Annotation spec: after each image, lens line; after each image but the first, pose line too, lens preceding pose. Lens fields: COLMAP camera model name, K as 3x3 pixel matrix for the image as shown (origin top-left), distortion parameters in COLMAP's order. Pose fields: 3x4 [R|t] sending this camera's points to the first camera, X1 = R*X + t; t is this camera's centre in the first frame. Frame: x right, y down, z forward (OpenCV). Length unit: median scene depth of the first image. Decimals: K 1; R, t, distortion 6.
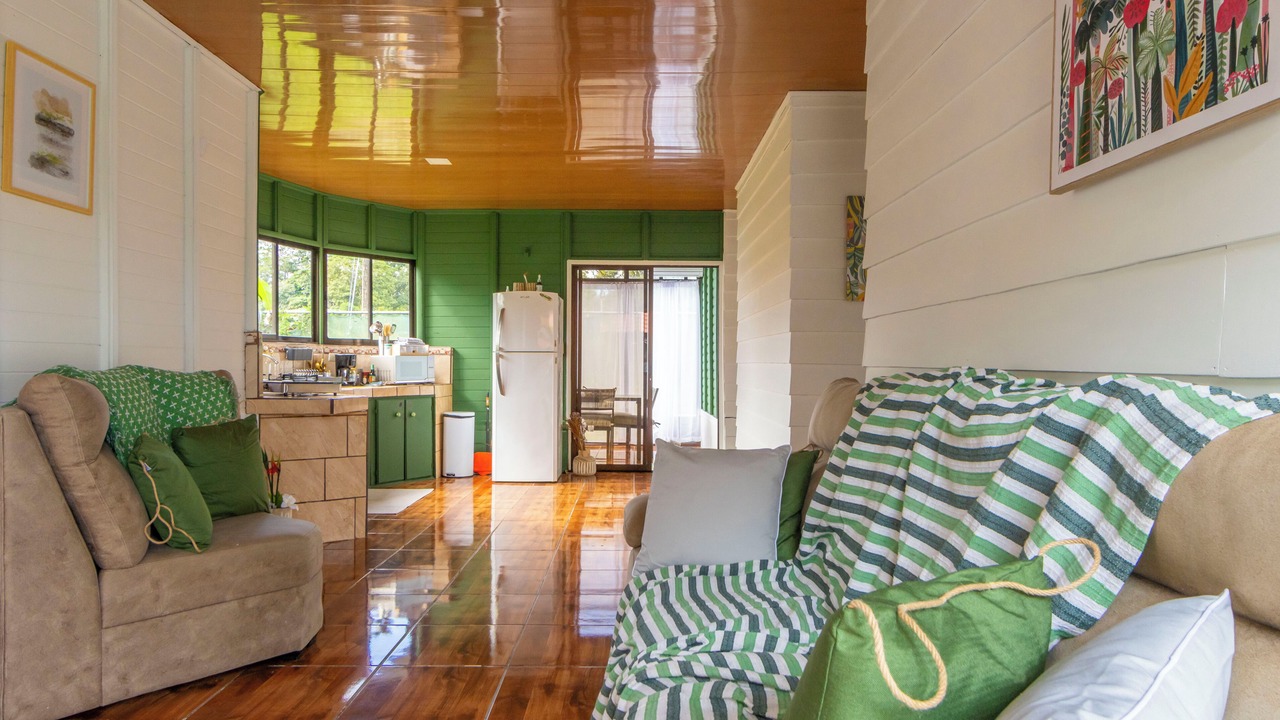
lens RADIAL K [[789.4, 0, 636.6], [0, 789.4, 365.9], [0, 0, 1]] dist [-0.012474, 0.001027]
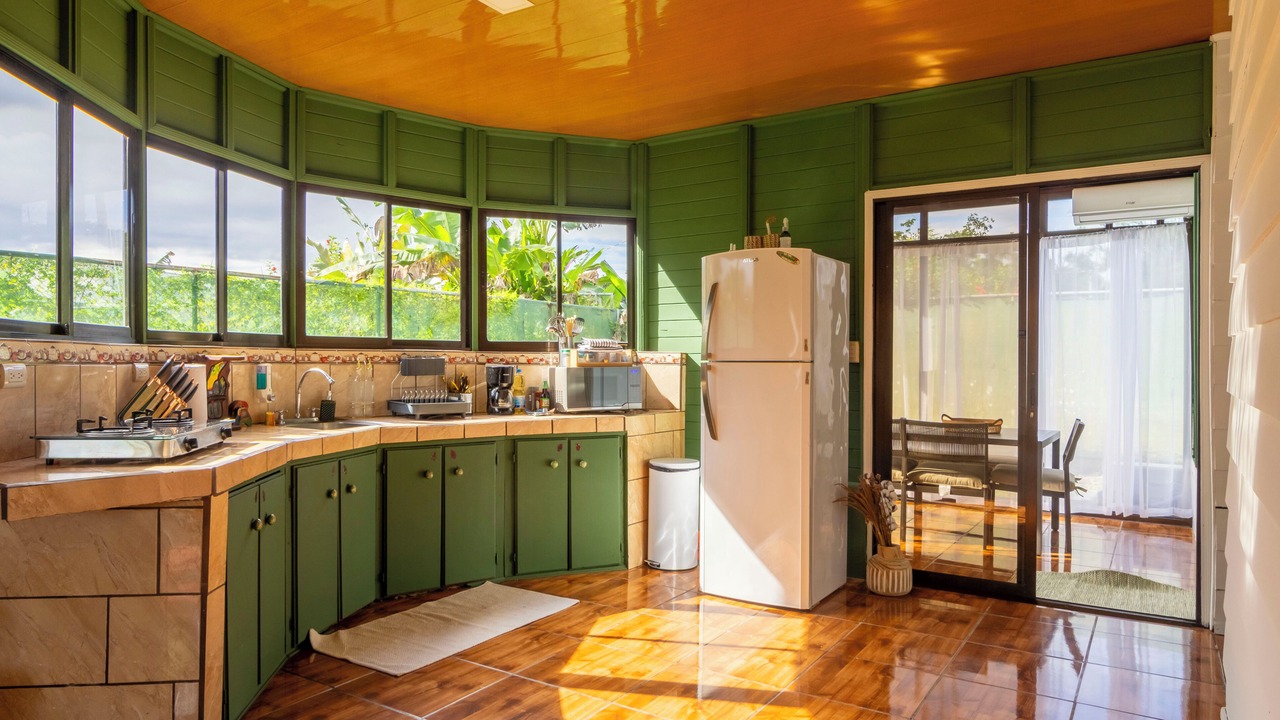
lens RADIAL K [[789.4, 0, 636.6], [0, 789.4, 365.9], [0, 0, 1]] dist [-0.012474, 0.001027]
pose [[0.836985, 0.003392, -0.547215, 0.086515], [-0.002355, 0.999994, 0.002596, -0.016176], [0.547221, -0.000884, 0.836988, 0.502406]]
